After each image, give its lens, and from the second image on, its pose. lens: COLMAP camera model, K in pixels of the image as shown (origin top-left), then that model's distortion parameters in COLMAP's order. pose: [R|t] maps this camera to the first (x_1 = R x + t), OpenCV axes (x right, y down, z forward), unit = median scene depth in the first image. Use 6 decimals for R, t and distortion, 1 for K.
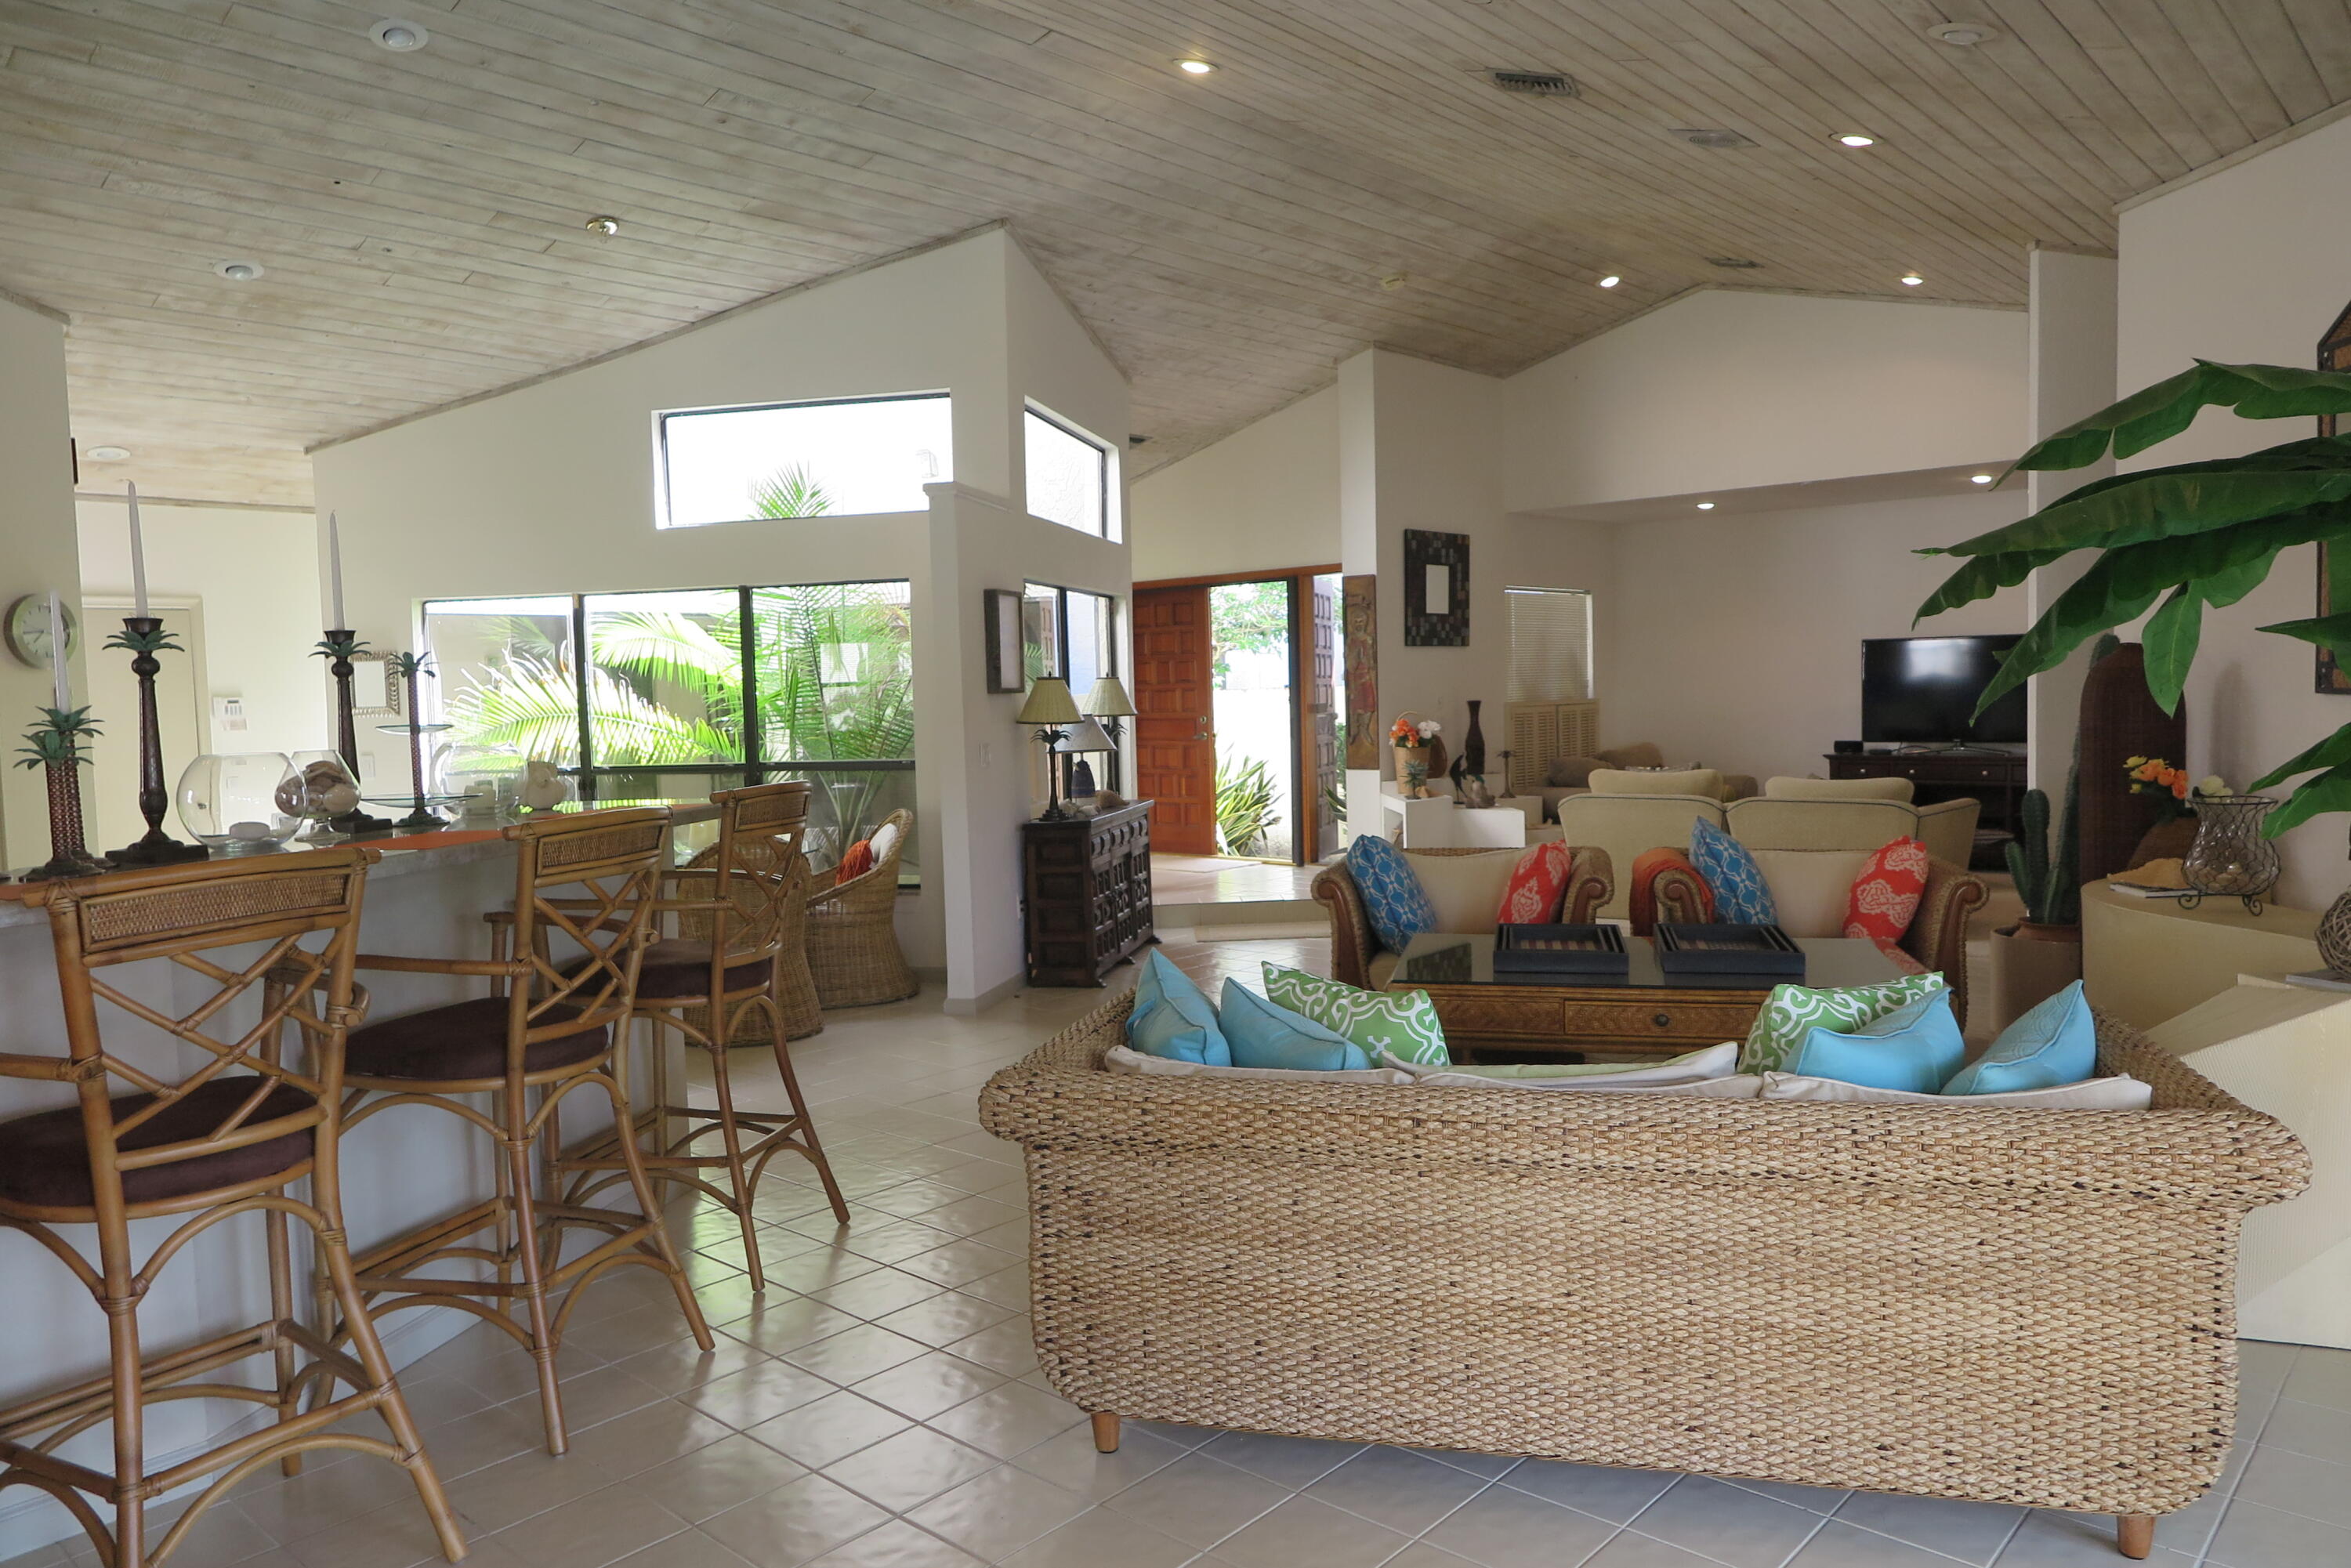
lens RADIAL K [[1607.5, 0, 1175.5], [0, 1607.5, 784.0], [0, 0, 1]] dist [-0.010775, -0.000570]
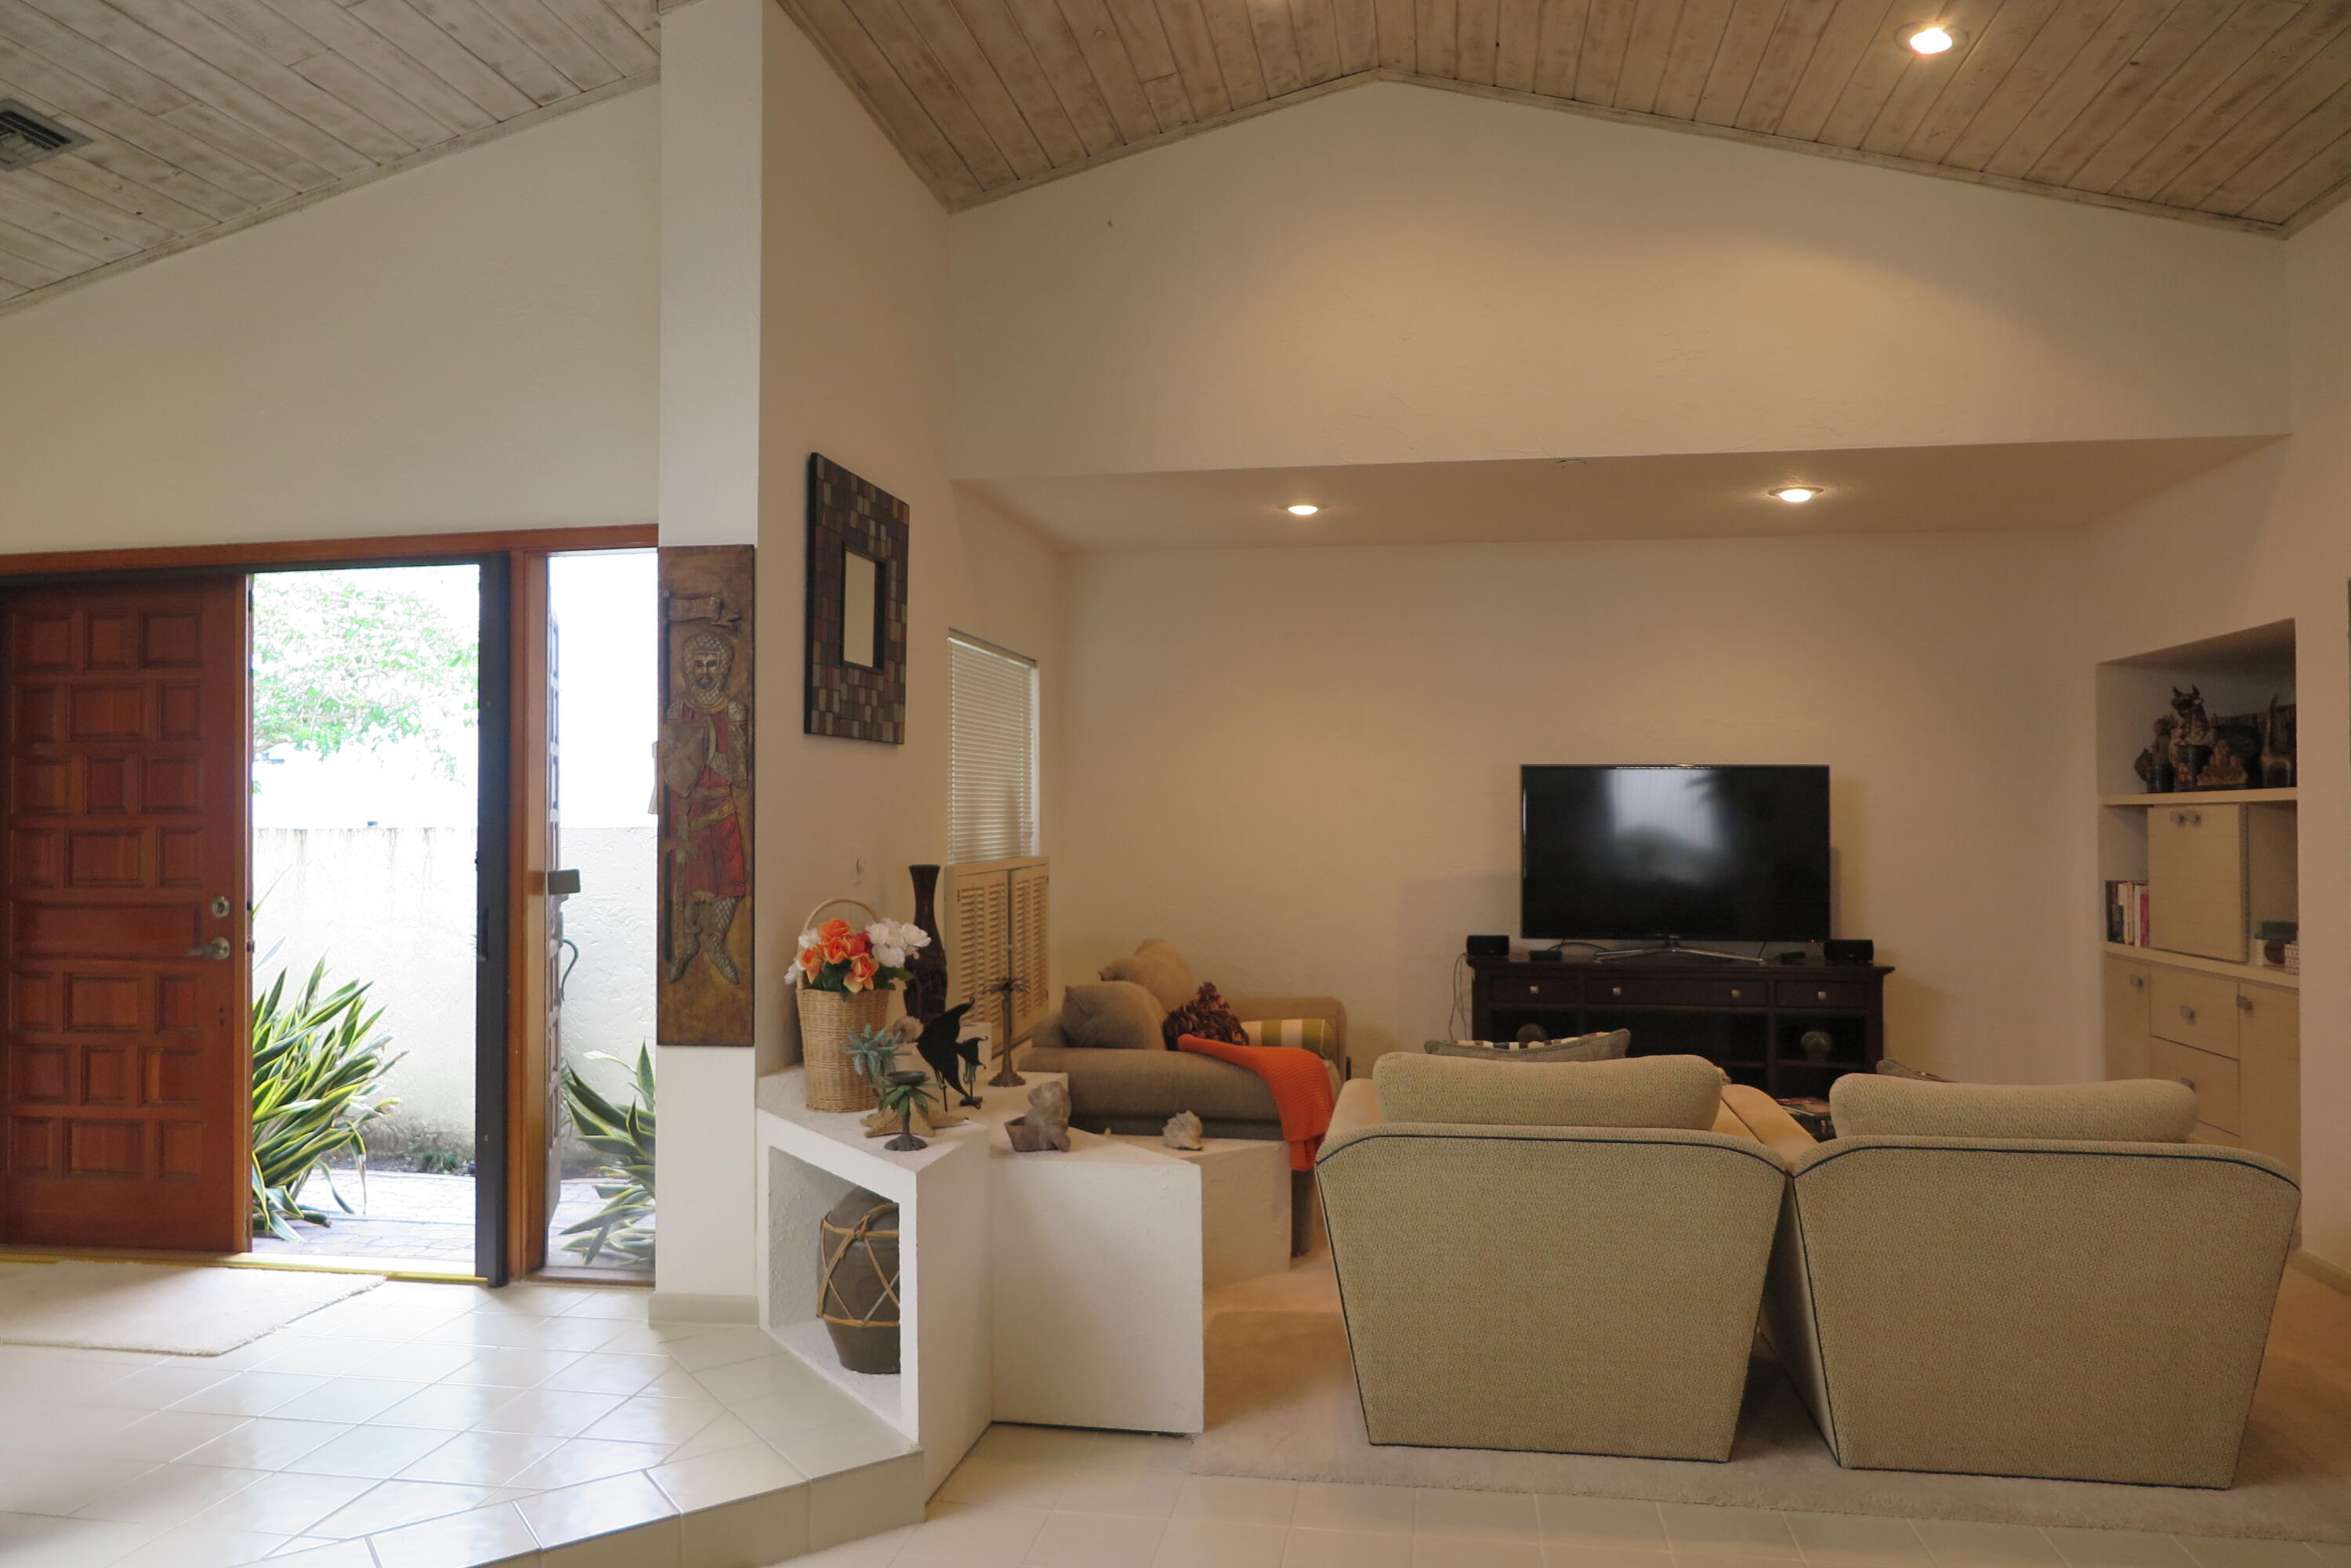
lens RADIAL K [[1607.5, 0, 1175.5], [0, 1607.5, 784.0], [0, 0, 1]] dist [-0.010775, -0.000570]
pose [[0.839180, 0.033270, 0.542835, -0.000154], [0.014056, 0.996467, -0.082802, -0.036771], [-0.543672, 0.077116, 0.835747, 0.589778]]
